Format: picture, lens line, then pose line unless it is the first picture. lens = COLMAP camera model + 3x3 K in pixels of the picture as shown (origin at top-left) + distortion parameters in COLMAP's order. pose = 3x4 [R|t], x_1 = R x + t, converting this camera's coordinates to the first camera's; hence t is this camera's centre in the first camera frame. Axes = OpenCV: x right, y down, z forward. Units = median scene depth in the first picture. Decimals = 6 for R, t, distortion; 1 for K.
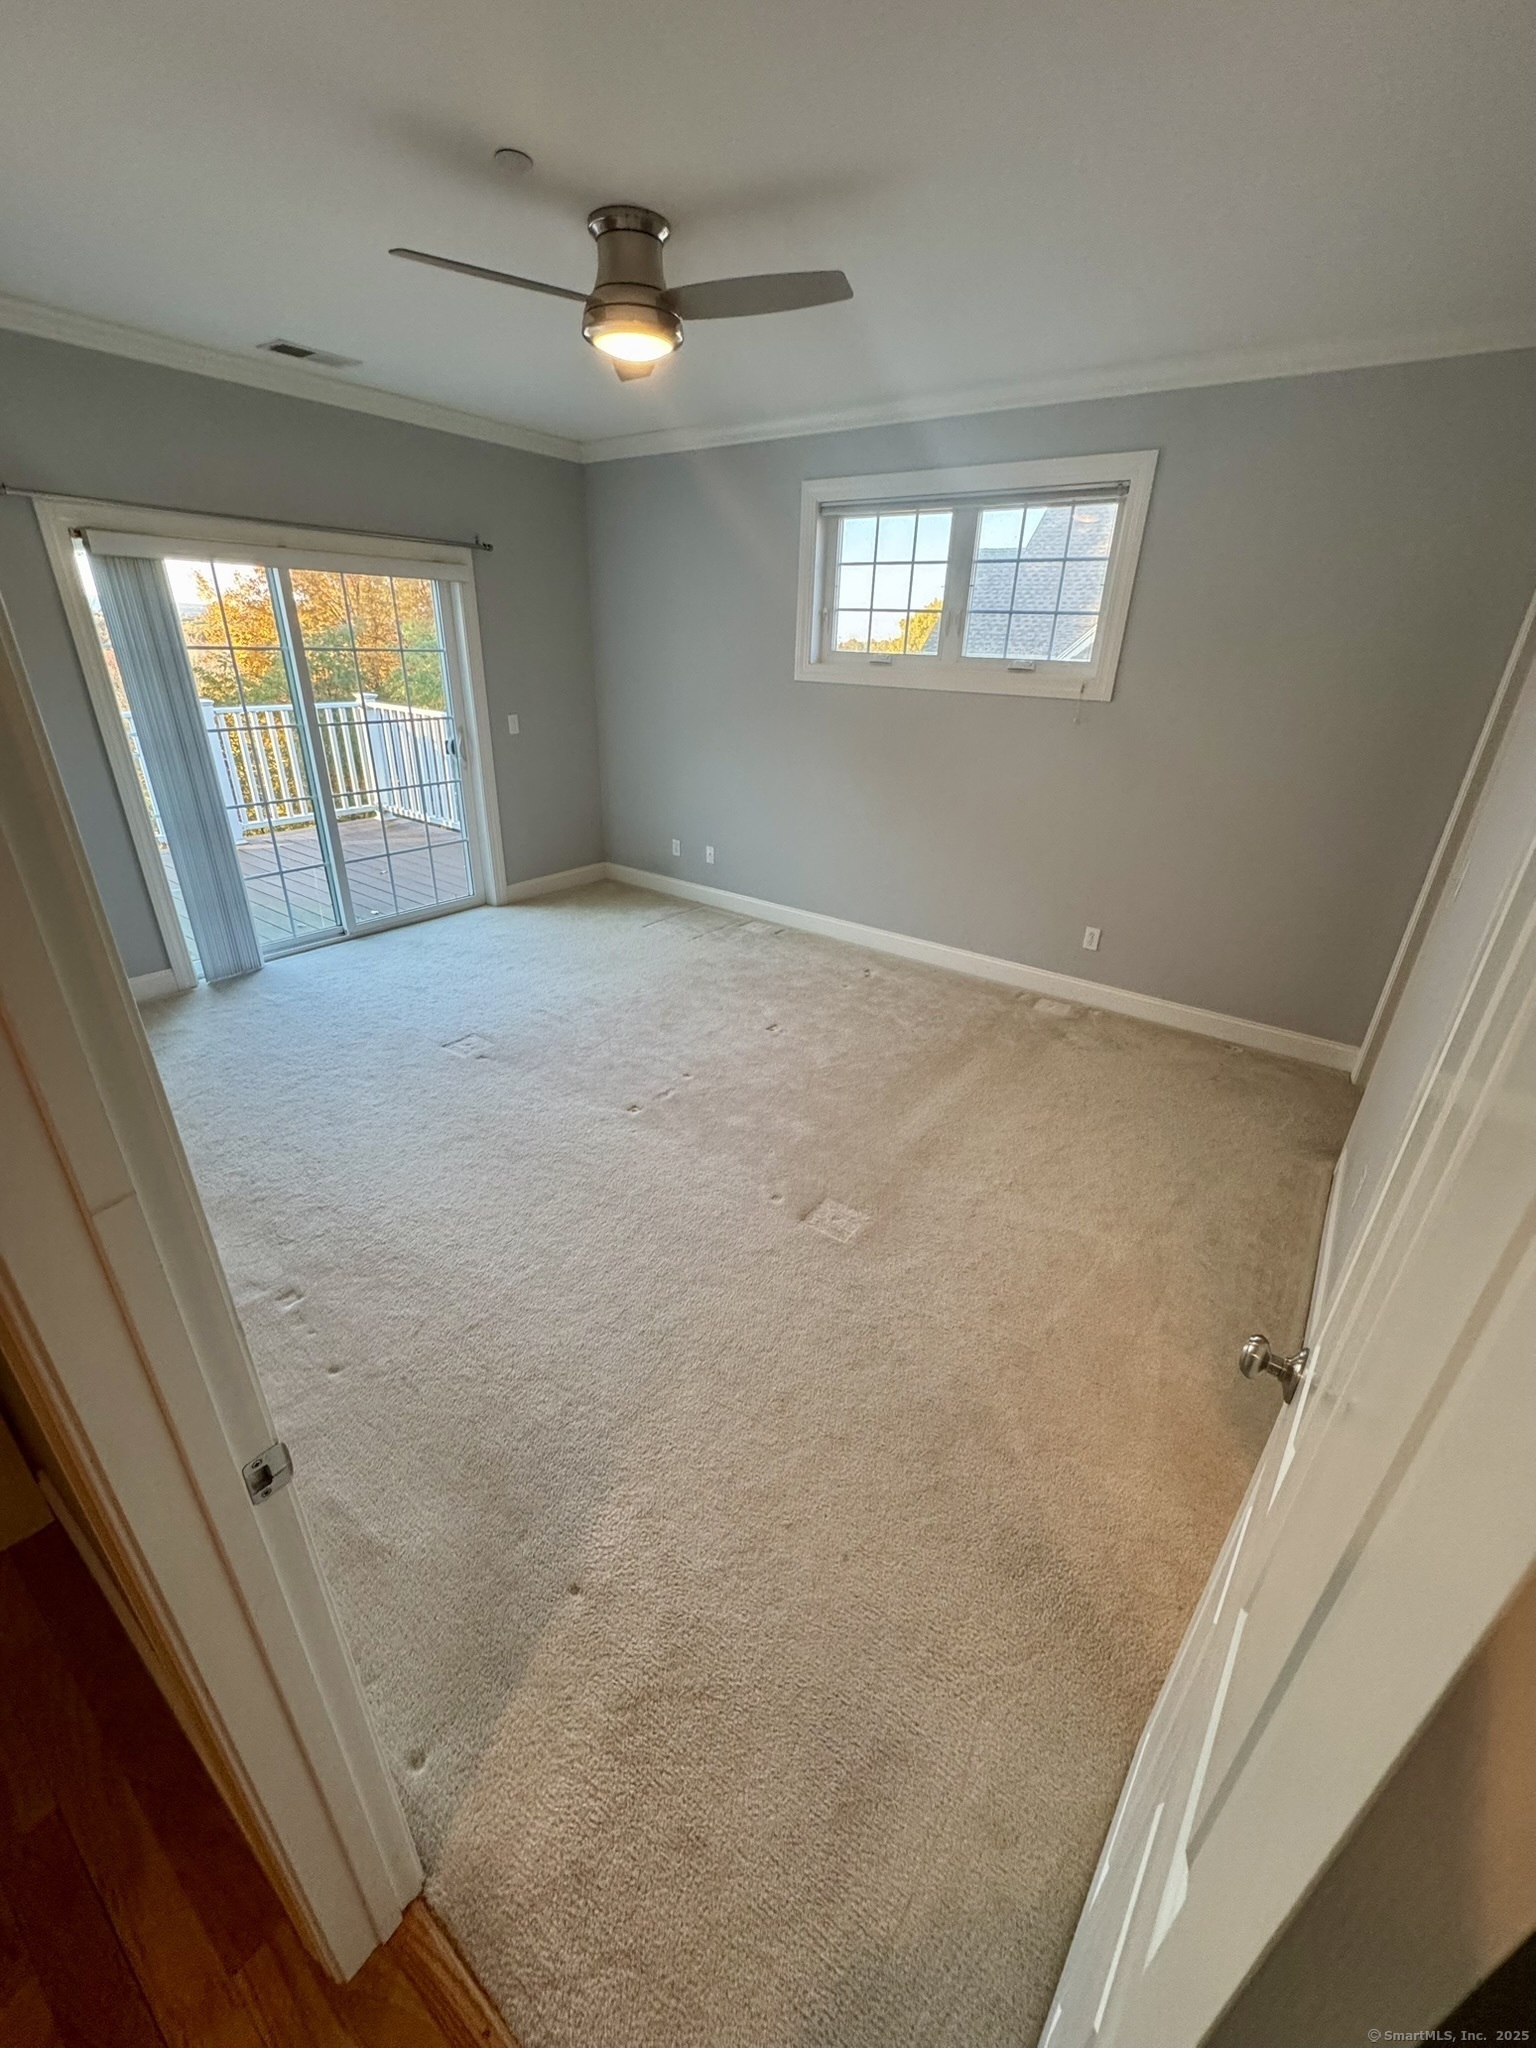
lens RADIAL K [[814.8, 0, 768.0], [0, 814.8, 1015.4], [0, 0, 1]] dist [-0.002699, 0.000006]
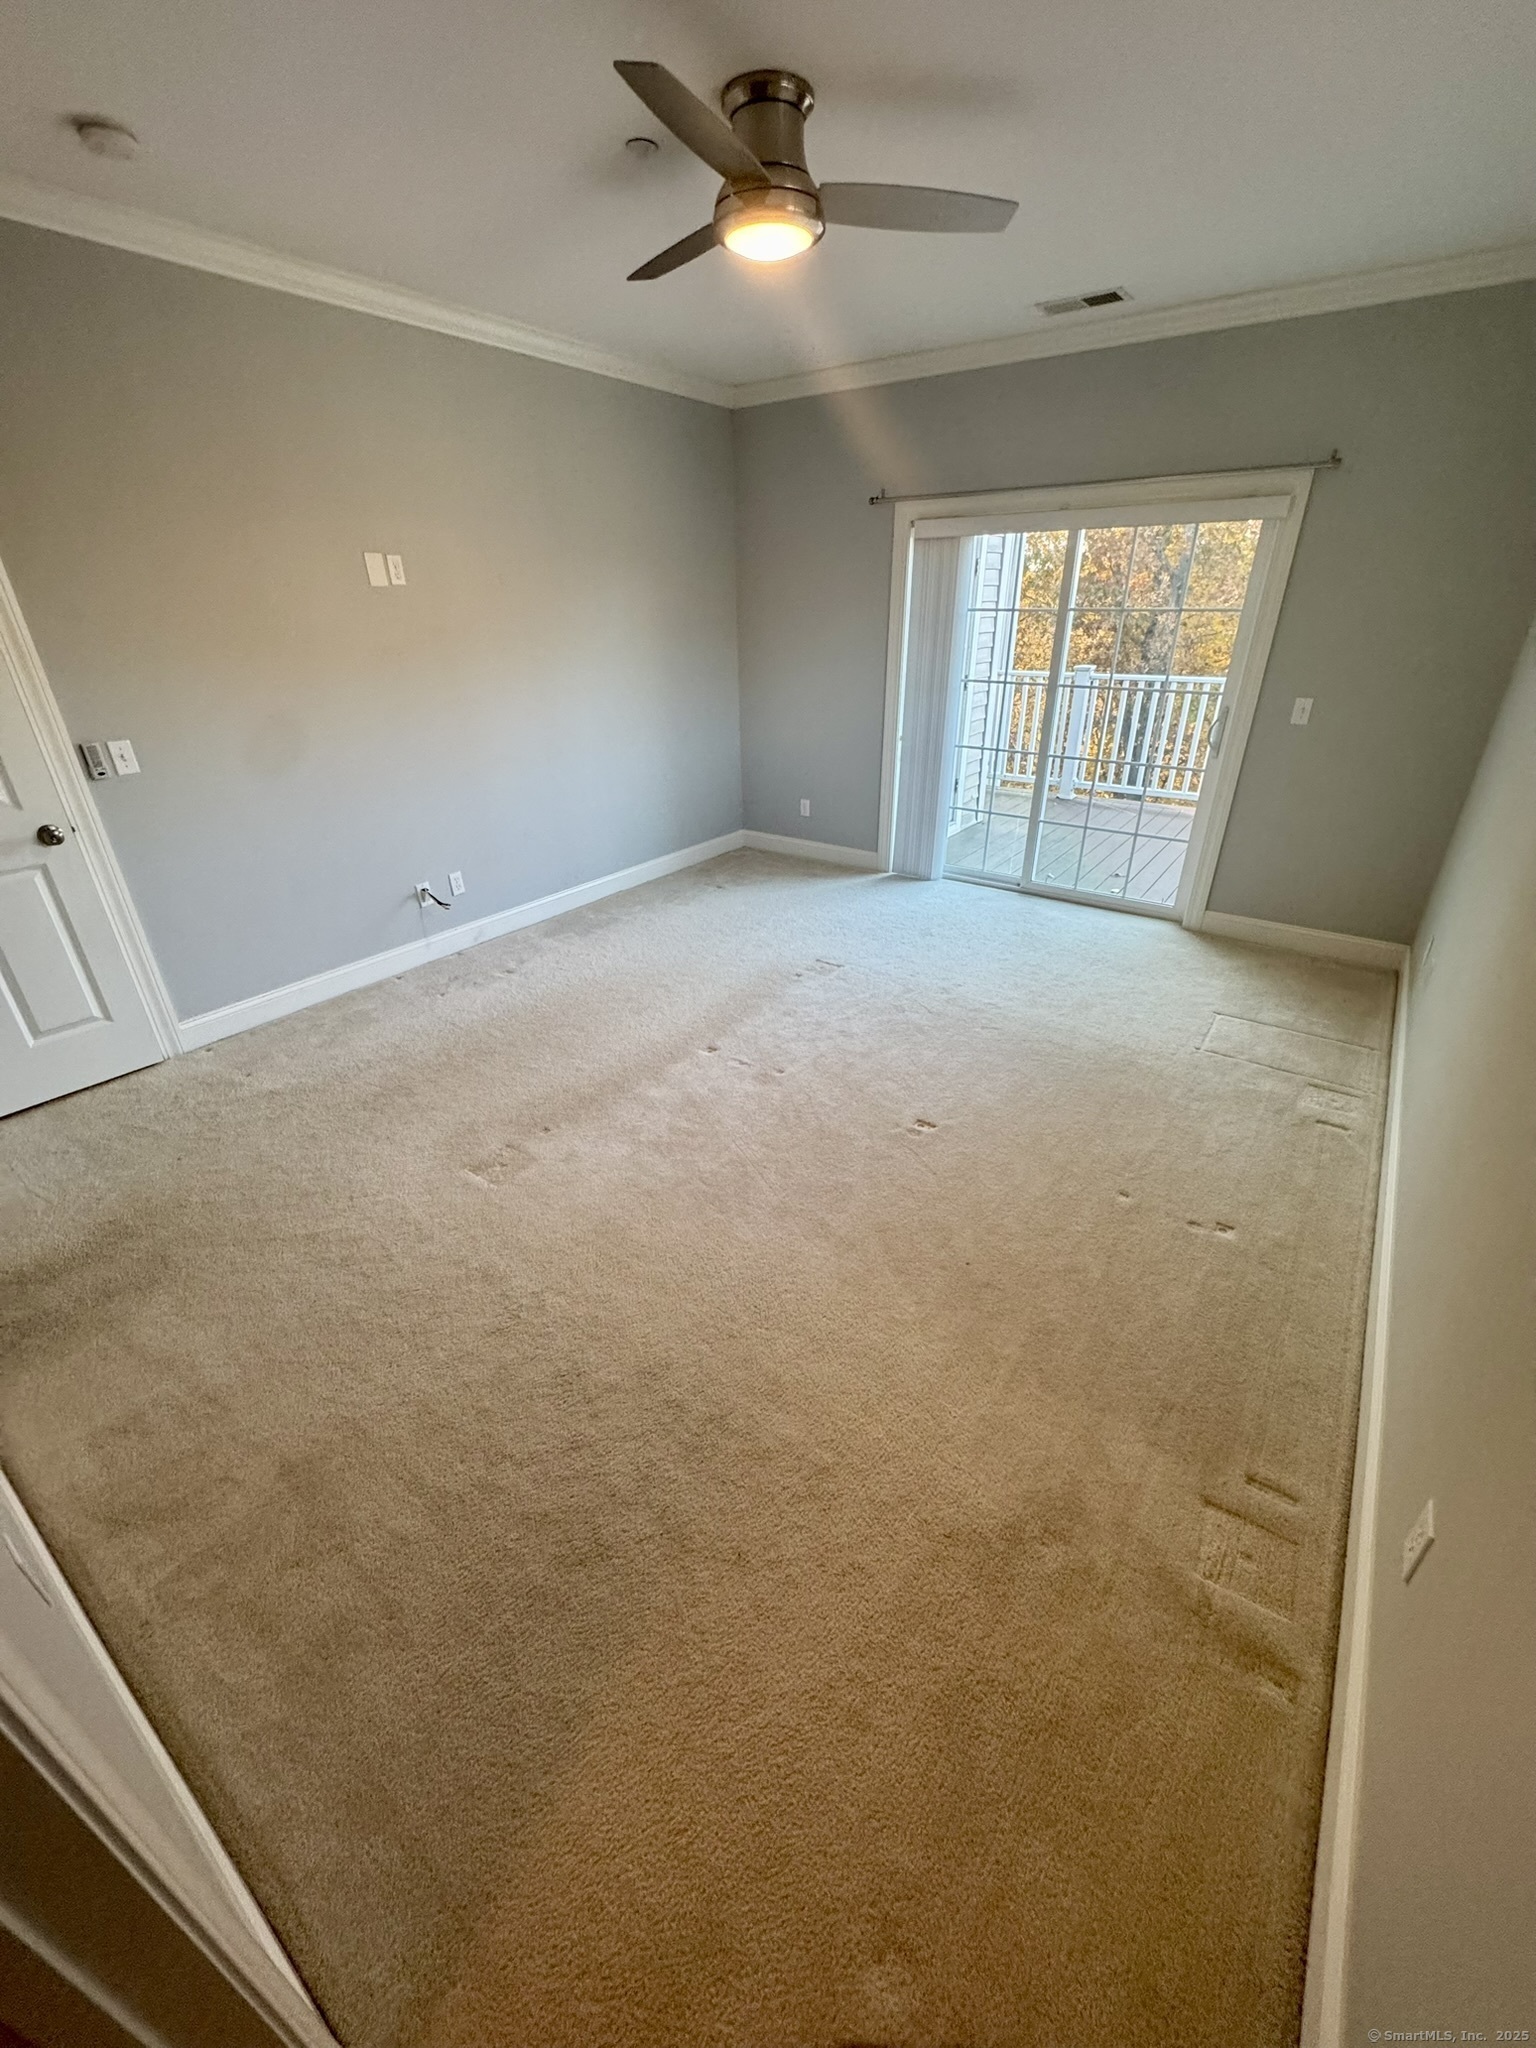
lens RADIAL K [[814.8, 0, 782.3], [0, 814.8, 1022.7], [0, 0, 1]] dist [-0.002699, 0.000006]
pose [[0.018705, 0.430165, -0.902556, 0.581369], [-0.413641, 0.825167, 0.384708, -0.268586], [0.910248, 0.366138, 0.193368, 0.669074]]
